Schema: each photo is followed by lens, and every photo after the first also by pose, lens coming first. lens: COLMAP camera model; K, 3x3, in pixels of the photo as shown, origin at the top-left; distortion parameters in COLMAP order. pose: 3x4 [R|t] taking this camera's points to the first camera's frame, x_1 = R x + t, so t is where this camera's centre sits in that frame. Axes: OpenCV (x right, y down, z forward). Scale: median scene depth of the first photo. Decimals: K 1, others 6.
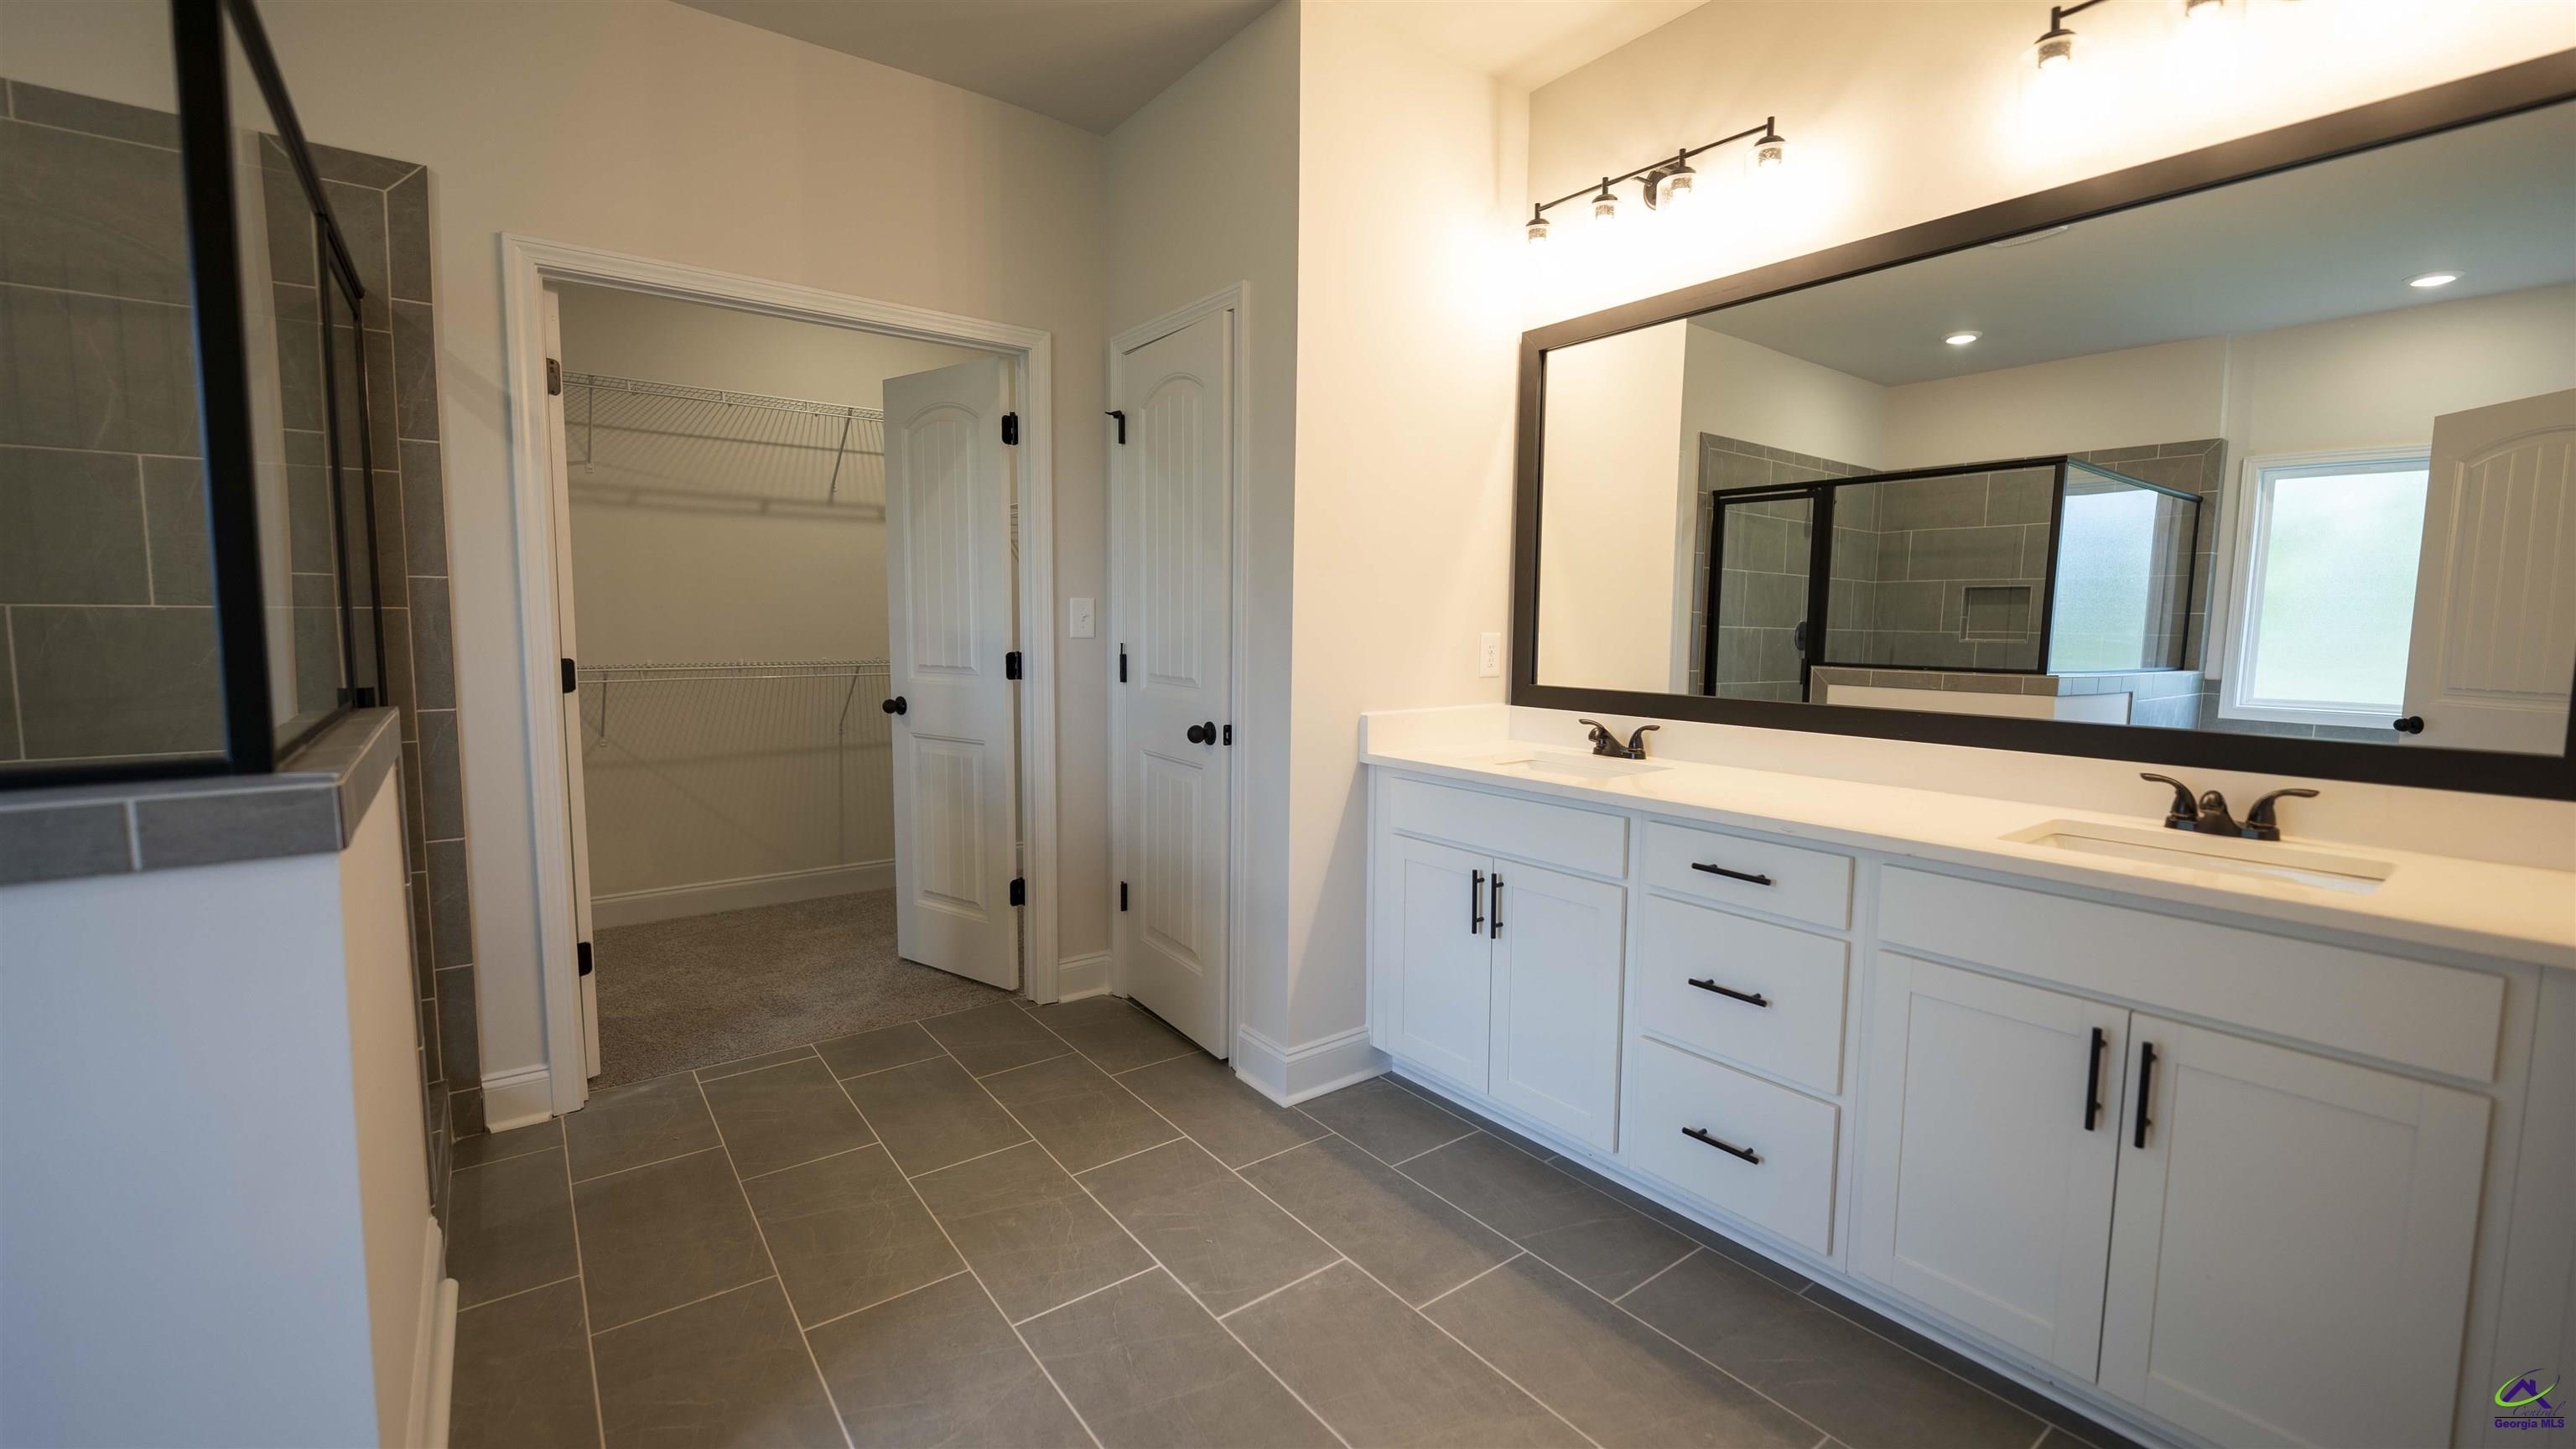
lens RADIAL K [[1040.6, 0, 1291.7], [0, 1040.6, 722.9], [0, 0, 1]] dist [-0.010407, -0.000532]
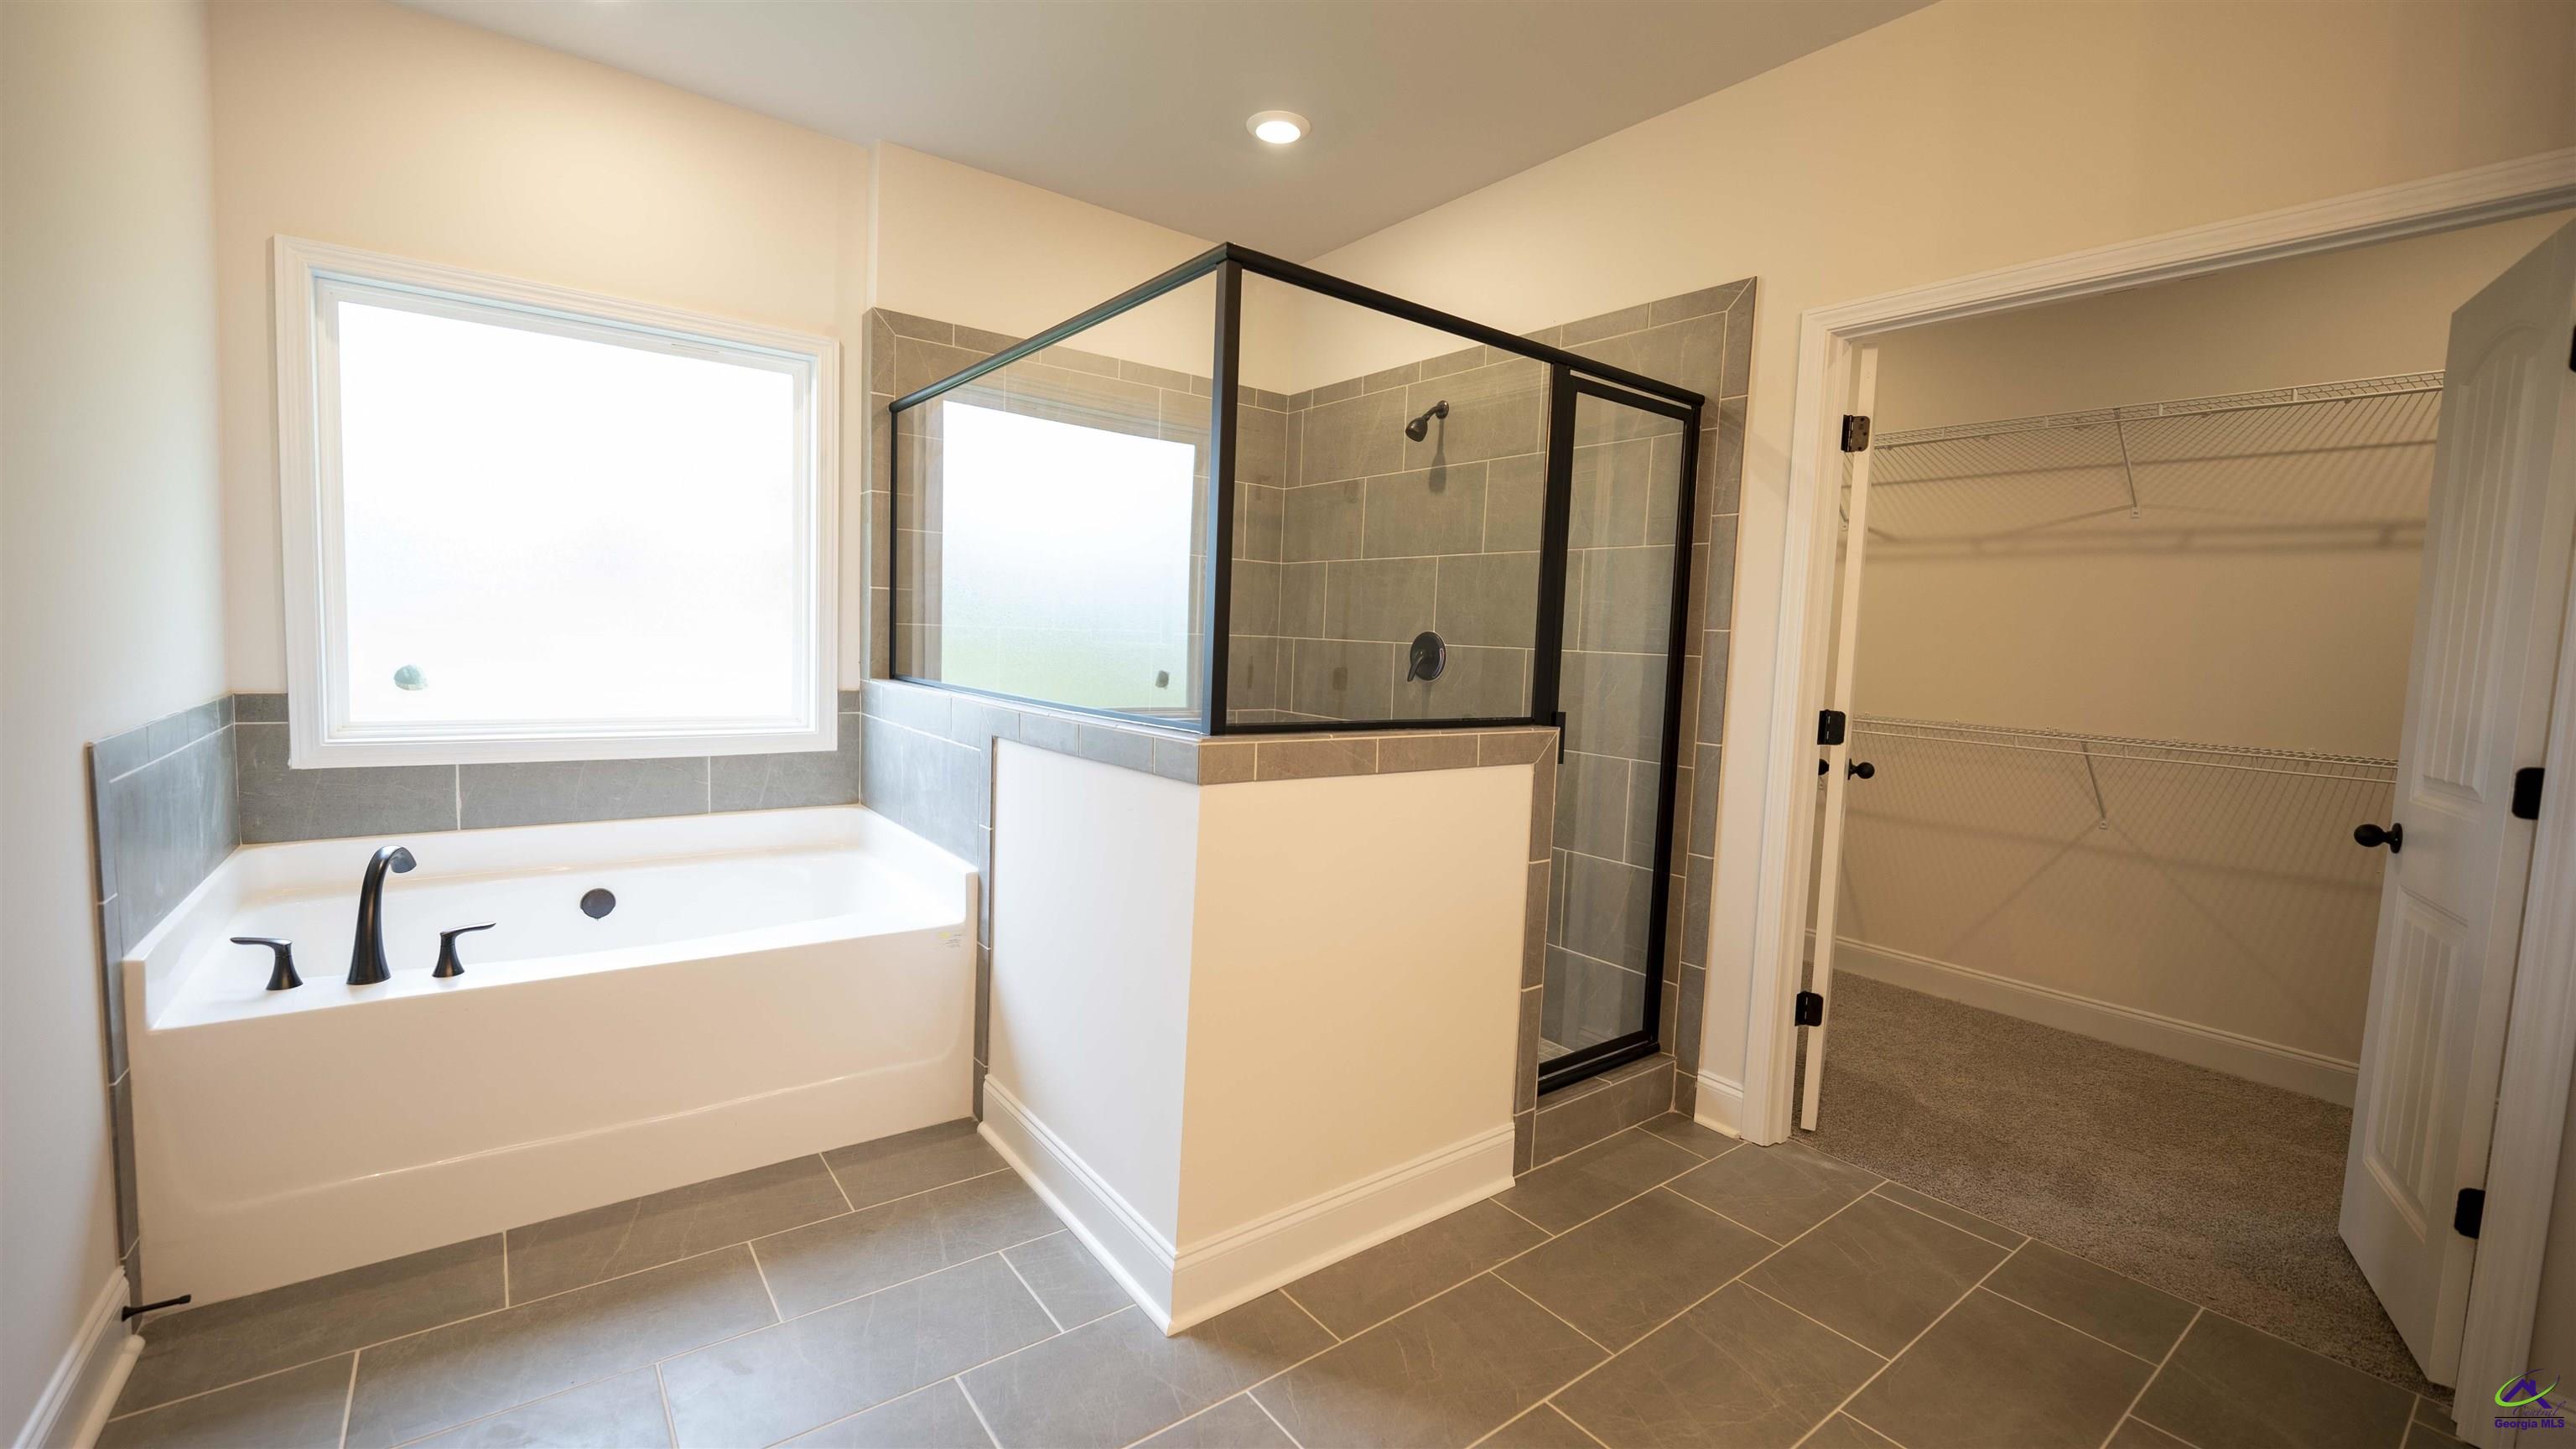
lens RADIAL K [[1040.6, 0, 1287.7], [0, 1040.6, 716.4], [0, 0, 1]] dist [-0.010407, -0.000532]
pose [[0.012854, 0.067794, -0.997617, 0.237485], [-0.143039, 0.987563, 0.065267, -0.036289], [0.989634, 0.141859, 0.022391, 0.355429]]
